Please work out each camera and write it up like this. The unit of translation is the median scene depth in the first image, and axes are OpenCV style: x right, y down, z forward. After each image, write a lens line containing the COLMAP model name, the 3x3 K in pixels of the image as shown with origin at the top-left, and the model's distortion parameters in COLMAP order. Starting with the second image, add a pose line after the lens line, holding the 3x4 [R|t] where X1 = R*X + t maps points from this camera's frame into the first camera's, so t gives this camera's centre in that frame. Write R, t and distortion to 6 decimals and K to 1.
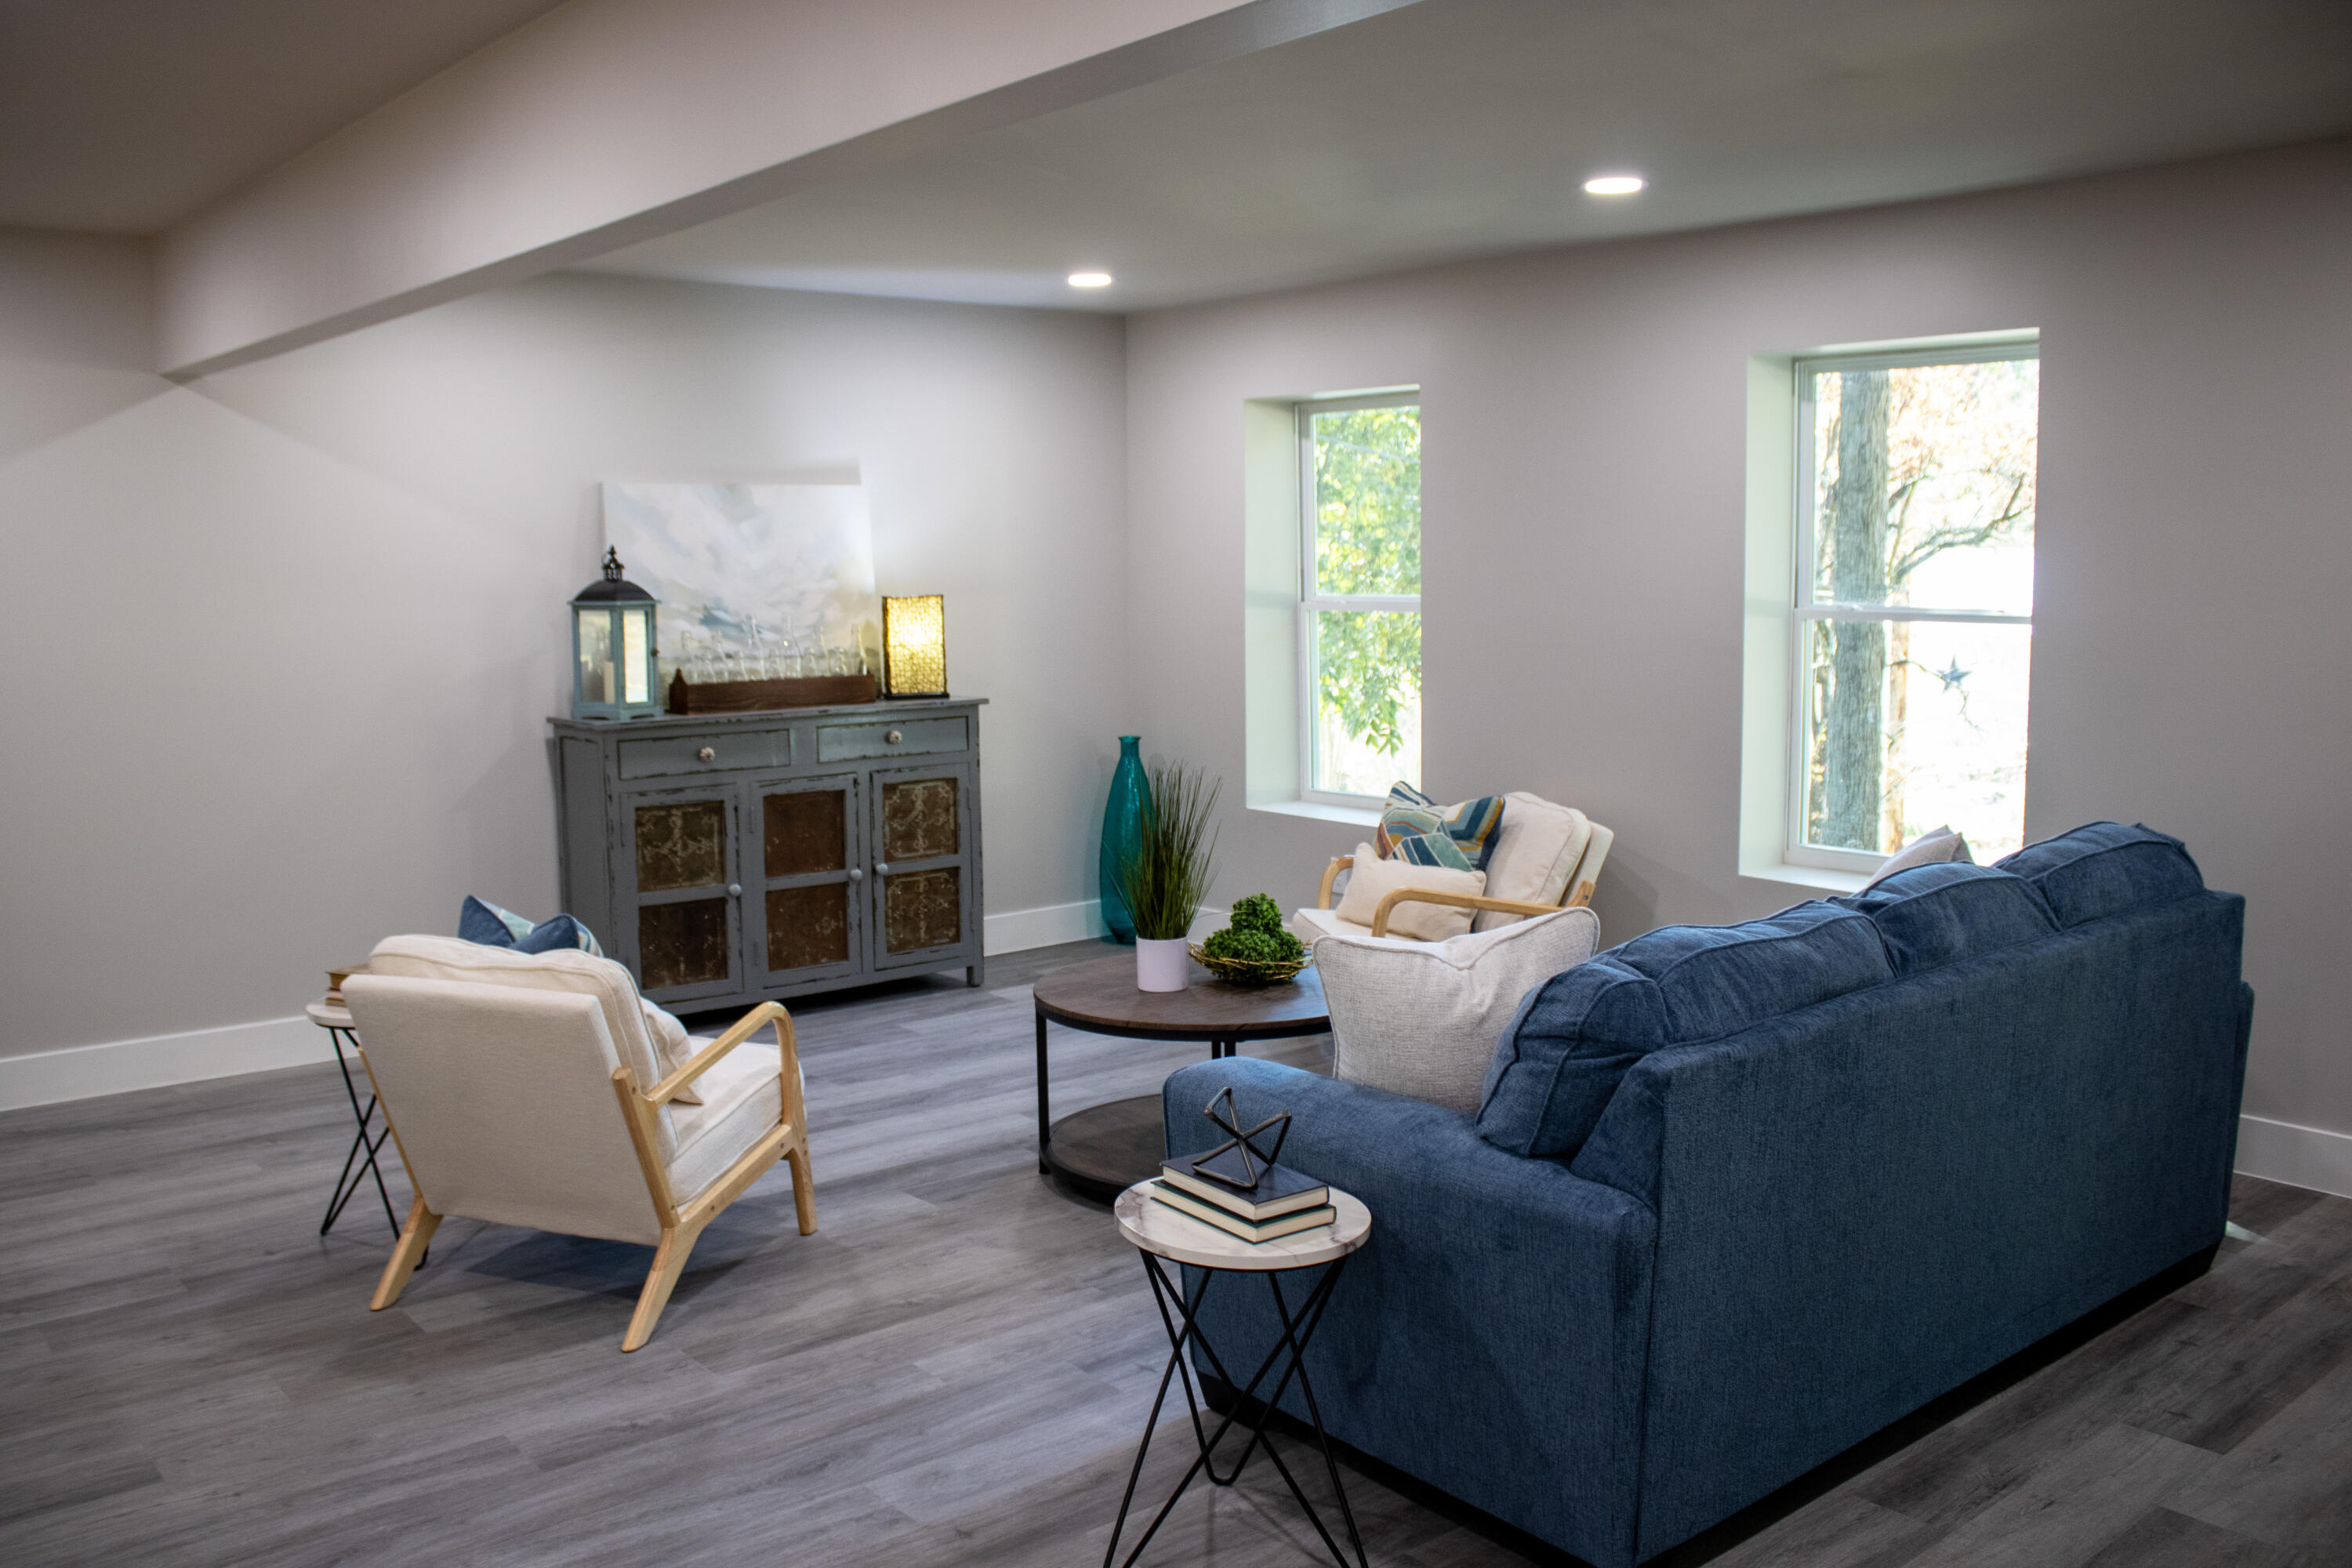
lens RADIAL K [[1960.5, 0, 1152.7], [0, 1960.5, 784.8], [0, 0, 1]] dist [-0.159603, 0.139929]
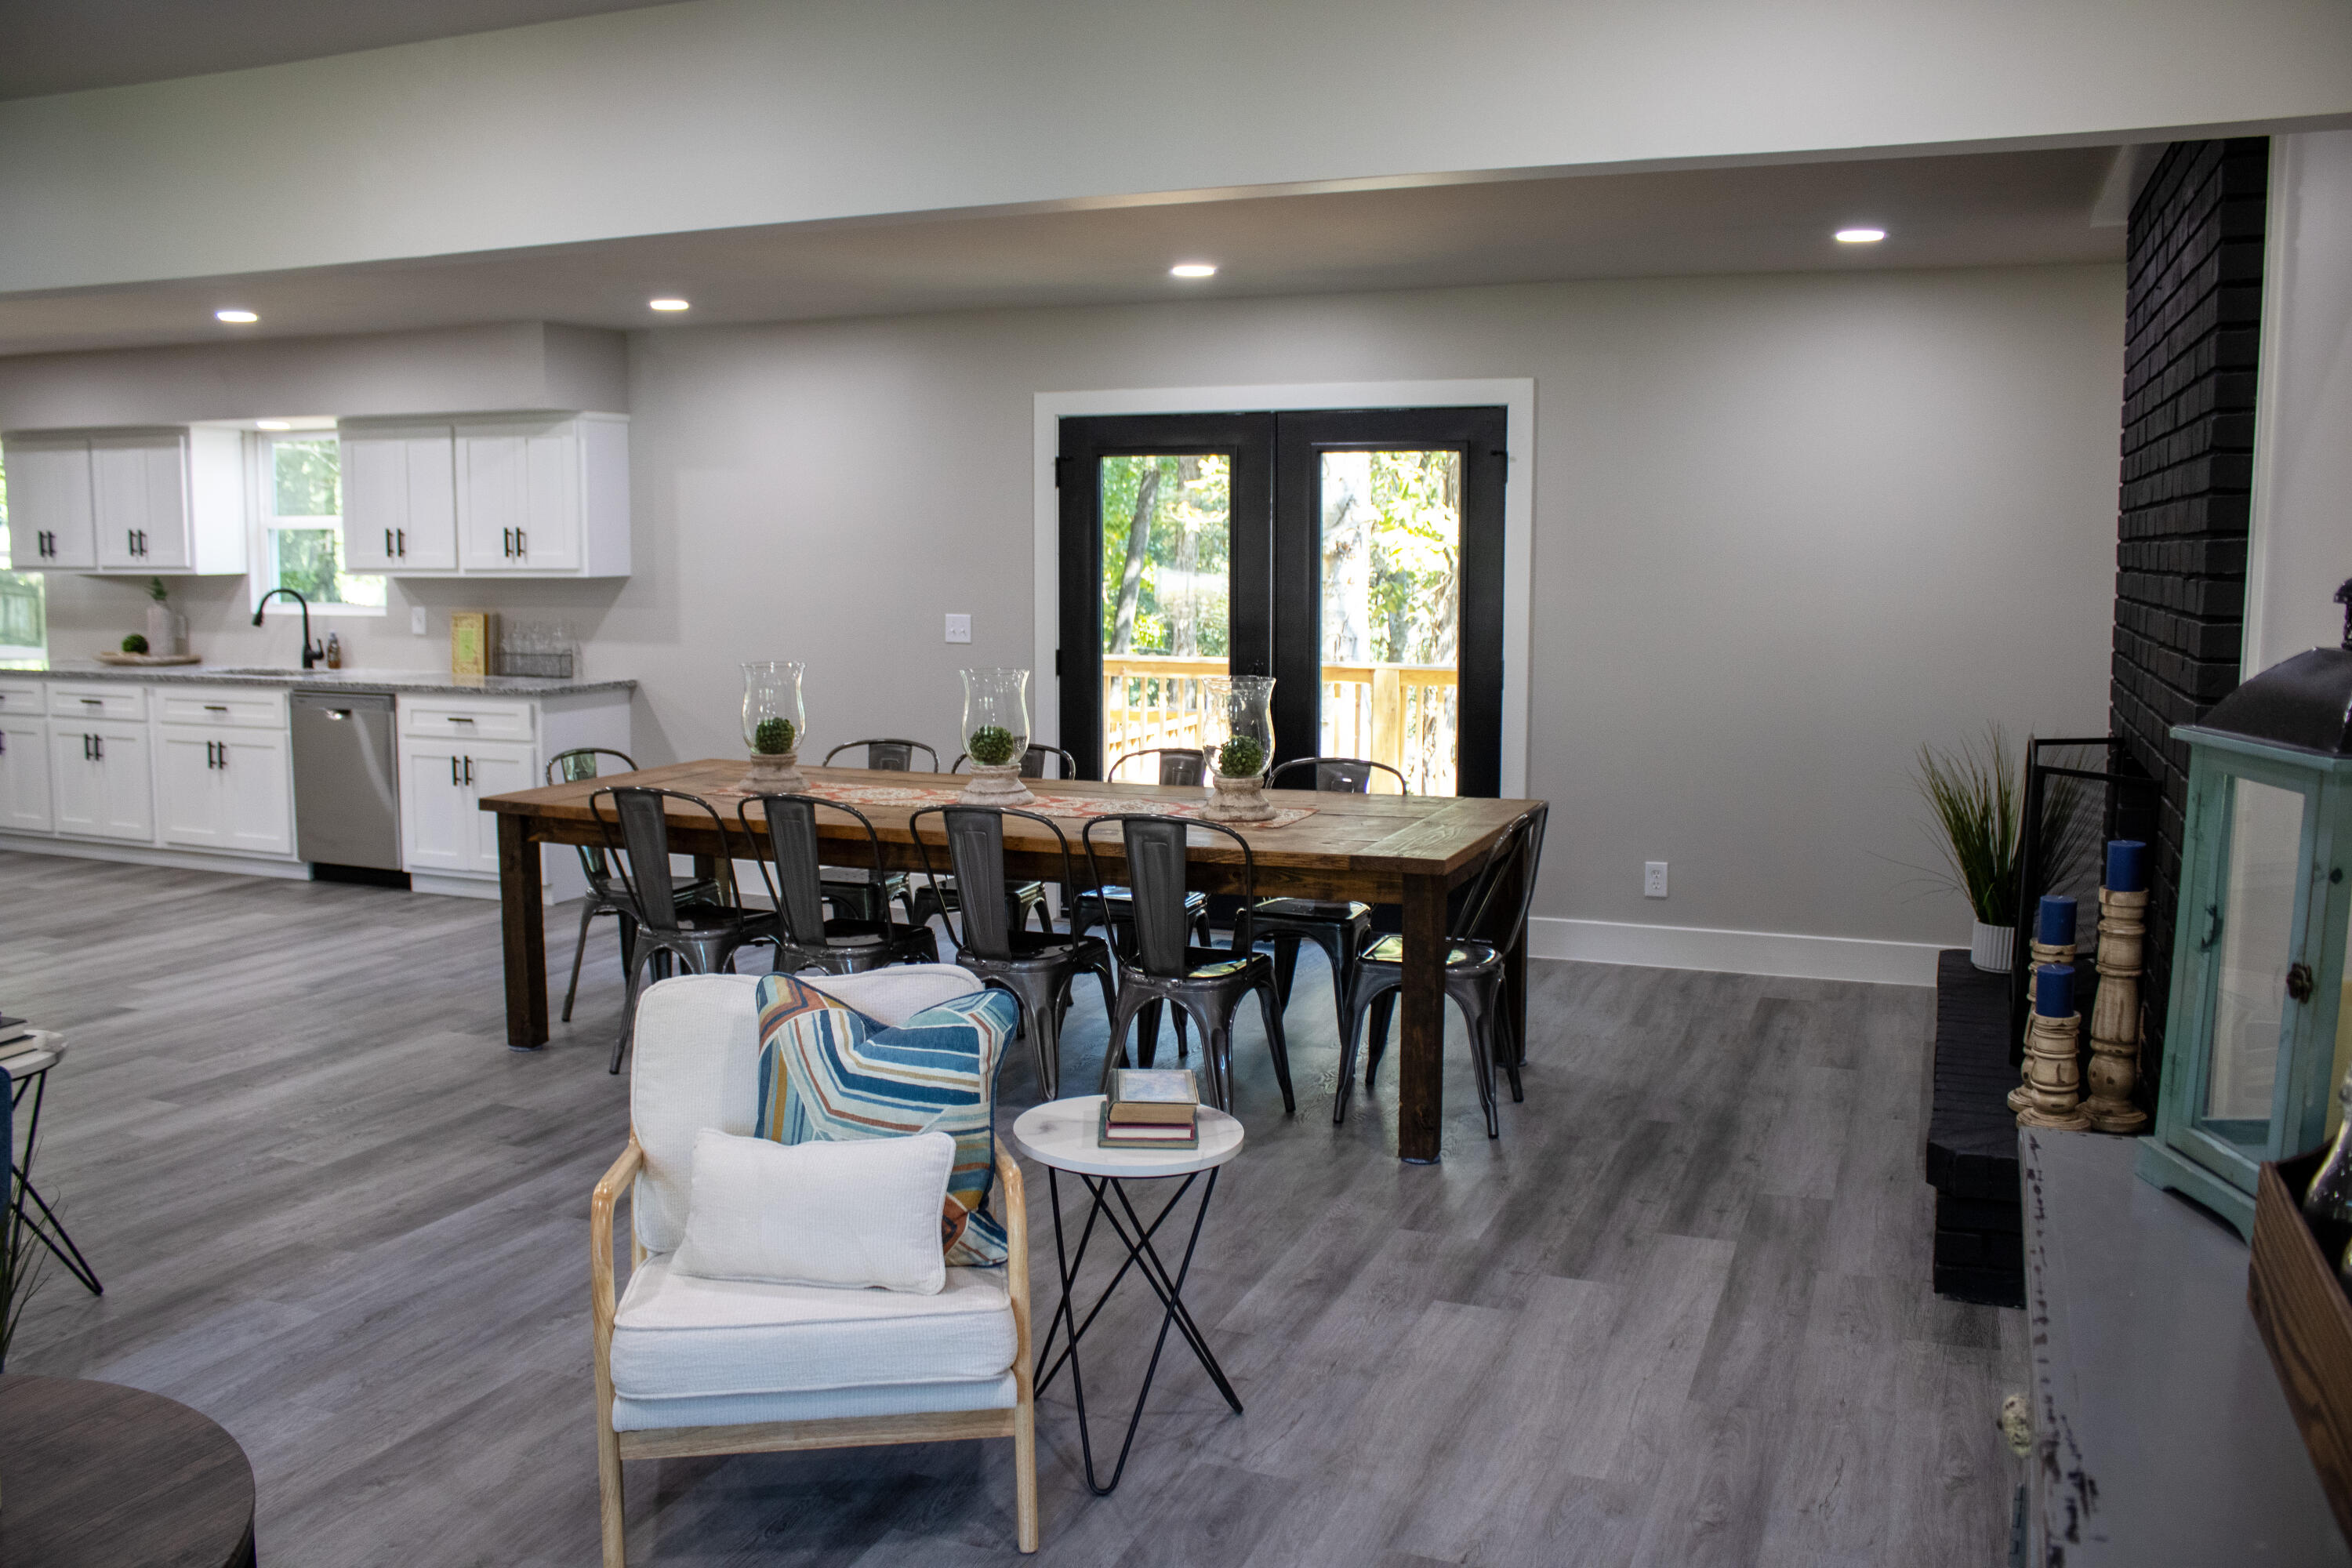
lens RADIAL K [[1960.5, 0, 1152.7], [0, 1960.5, 784.8], [0, 0, 1]] dist [-0.159603, 0.139929]
pose [[-0.883798, 0.065220, -0.463300, -0.070338], [-0.049186, 0.971798, 0.230630, -0.226964], [0.465276, 0.226618, -0.855665, 1.907203]]
